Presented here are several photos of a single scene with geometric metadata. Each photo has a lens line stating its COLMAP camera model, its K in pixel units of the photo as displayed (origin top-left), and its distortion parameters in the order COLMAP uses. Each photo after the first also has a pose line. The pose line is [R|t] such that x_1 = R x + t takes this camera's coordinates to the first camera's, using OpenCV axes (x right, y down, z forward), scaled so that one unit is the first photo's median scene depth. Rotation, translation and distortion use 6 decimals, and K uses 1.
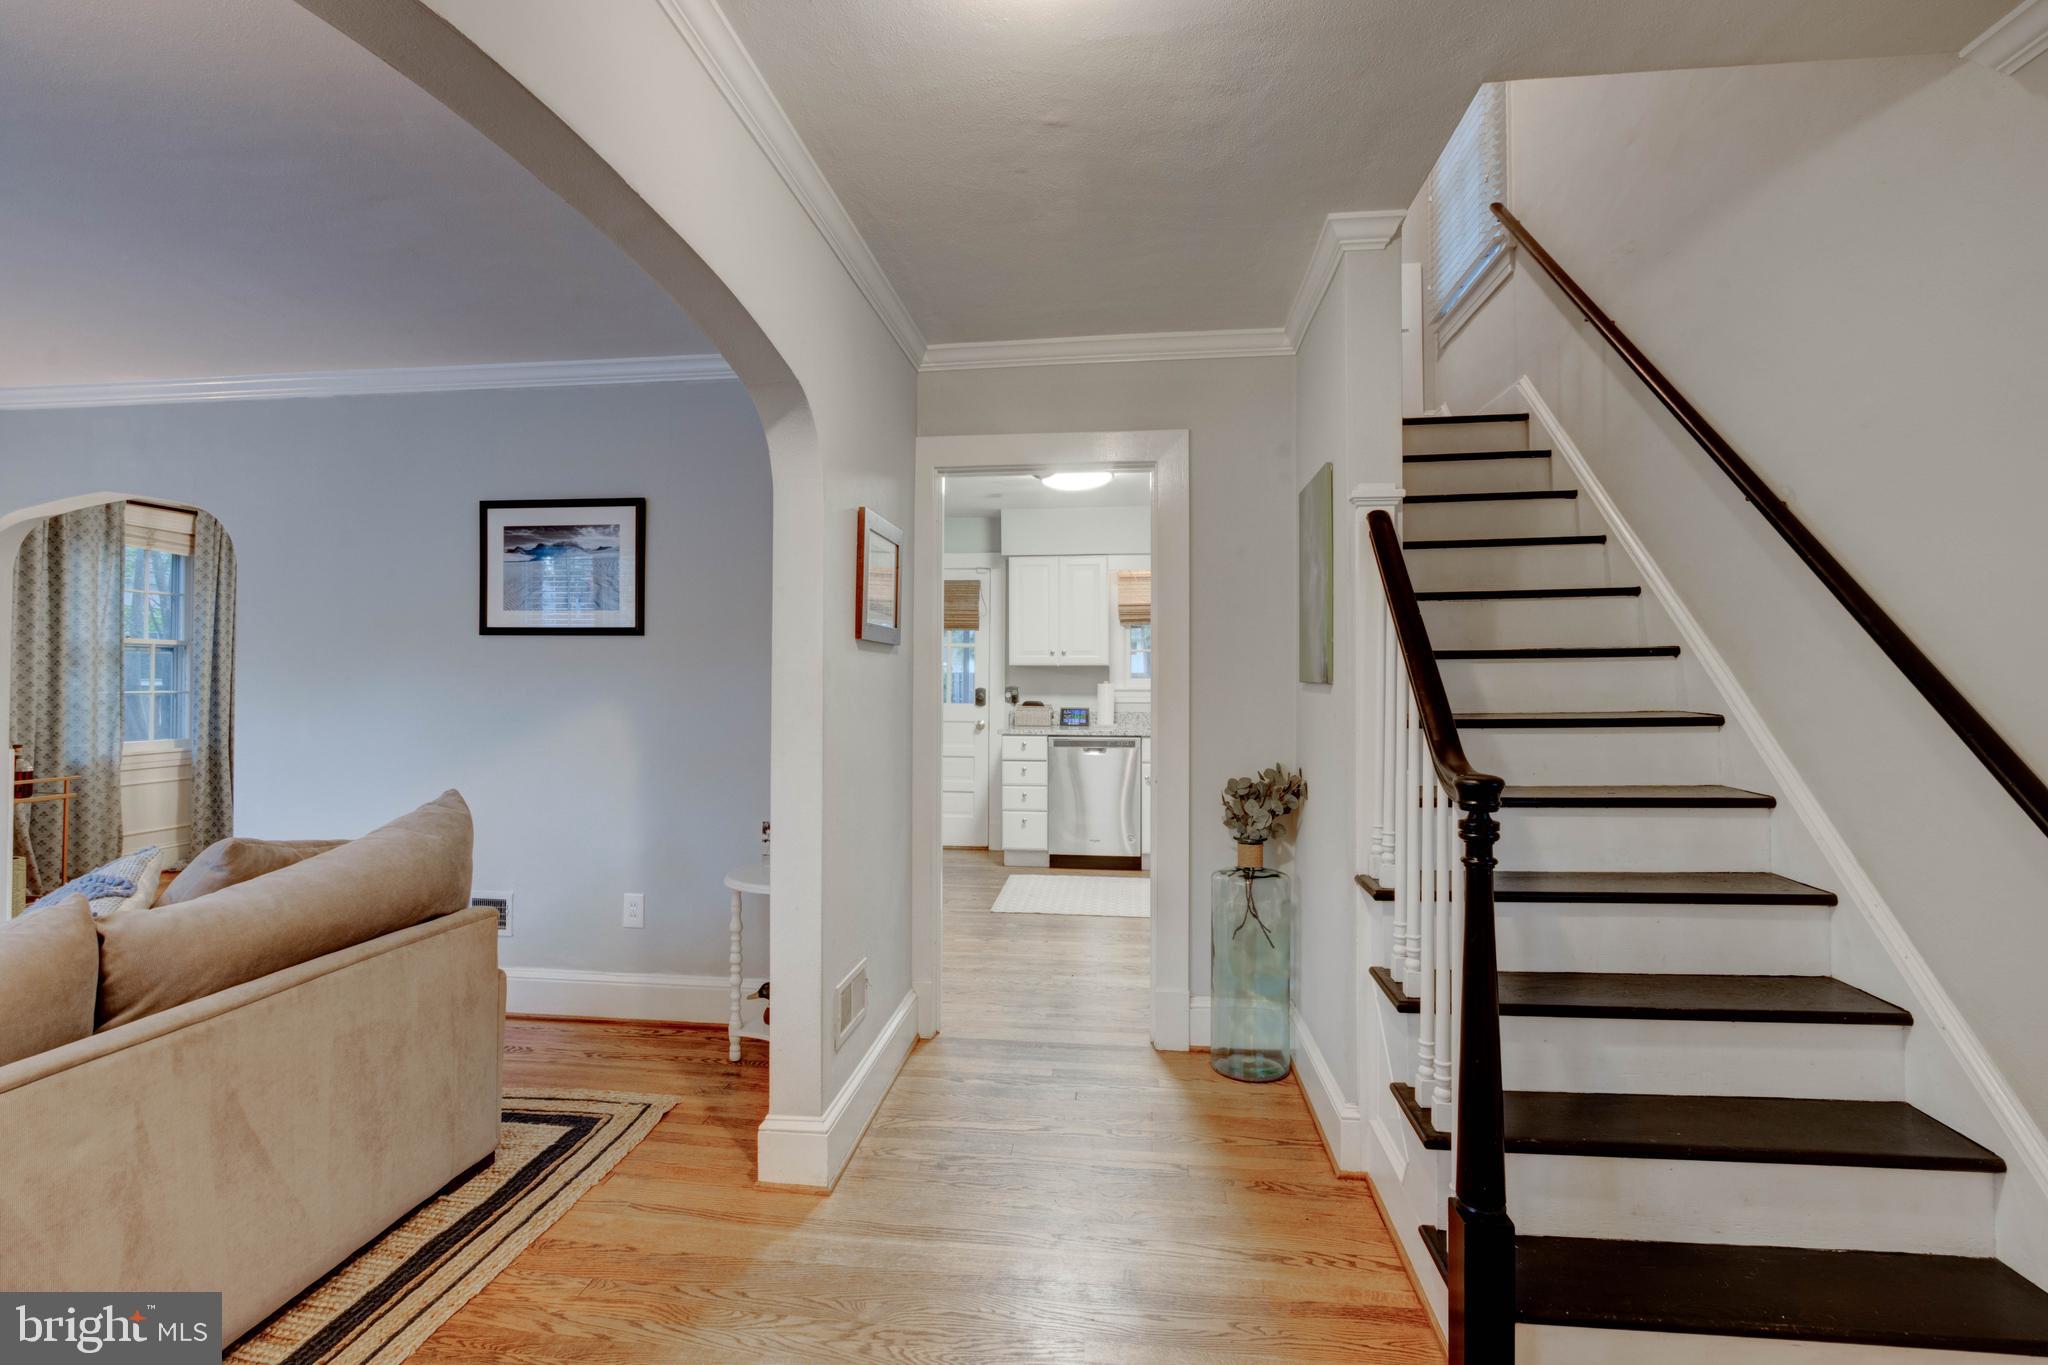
lens RADIAL K [[955.4, 0, 1015.5], [0, 955.4, 671.1], [0, 0, 1]] dist [-0.015932, 0.002226]
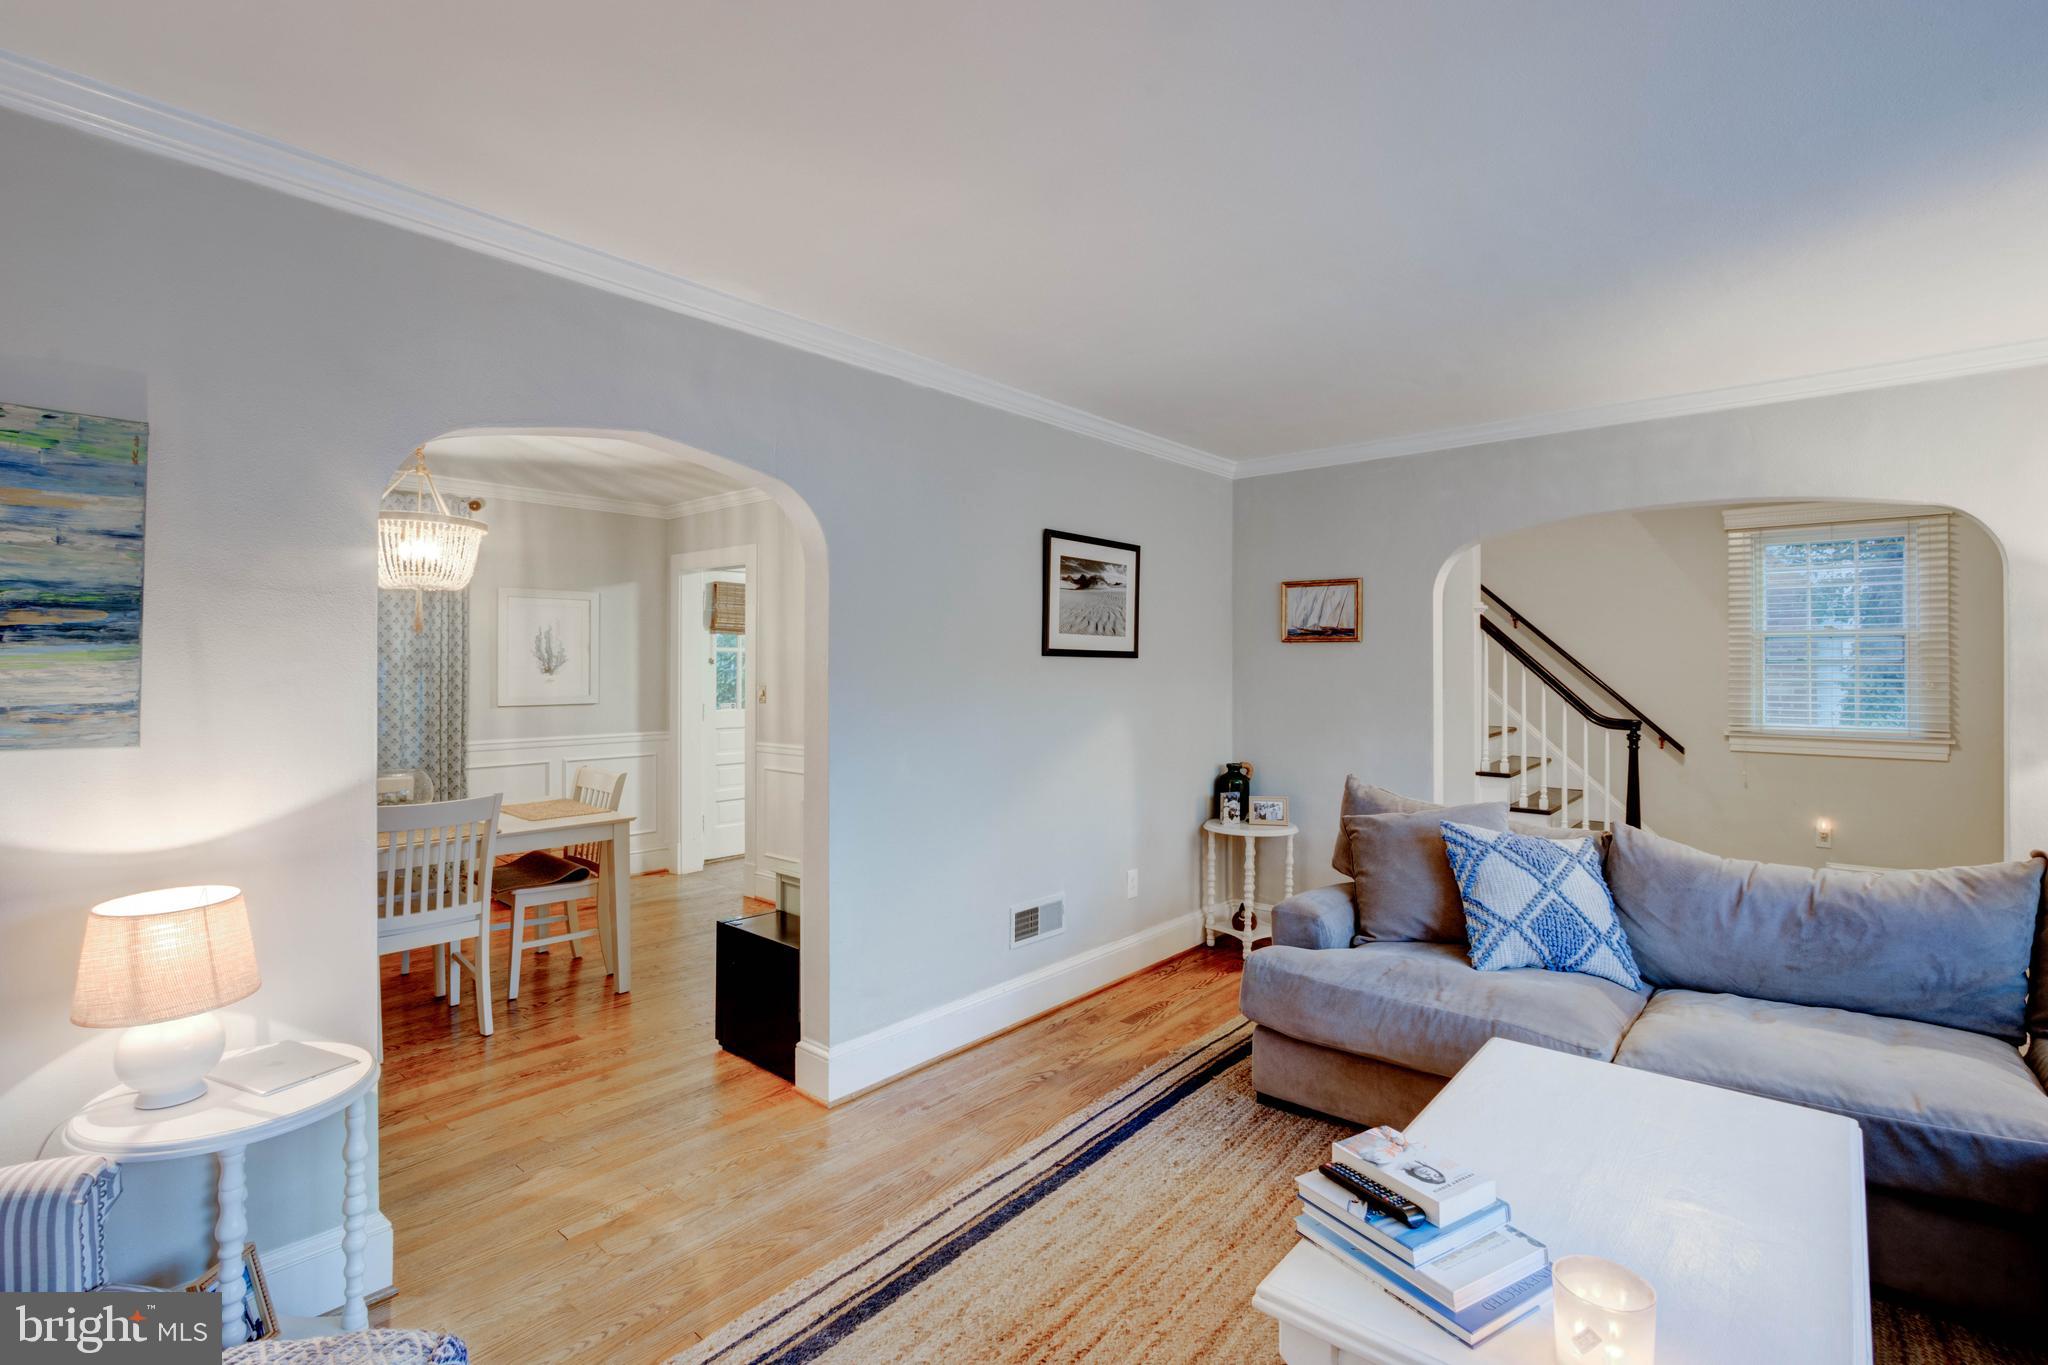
lens RADIAL K [[955.4, 0, 1018.7], [0, 955.4, 674.2], [0, 0, 1]] dist [-0.015932, 0.002226]
pose [[0.555469, -0.008130, 0.831497, -1.471680], [-0.004046, 0.999914, 0.012479, -0.030997], [-0.831527, -0.010296, 0.555388, 0.437446]]
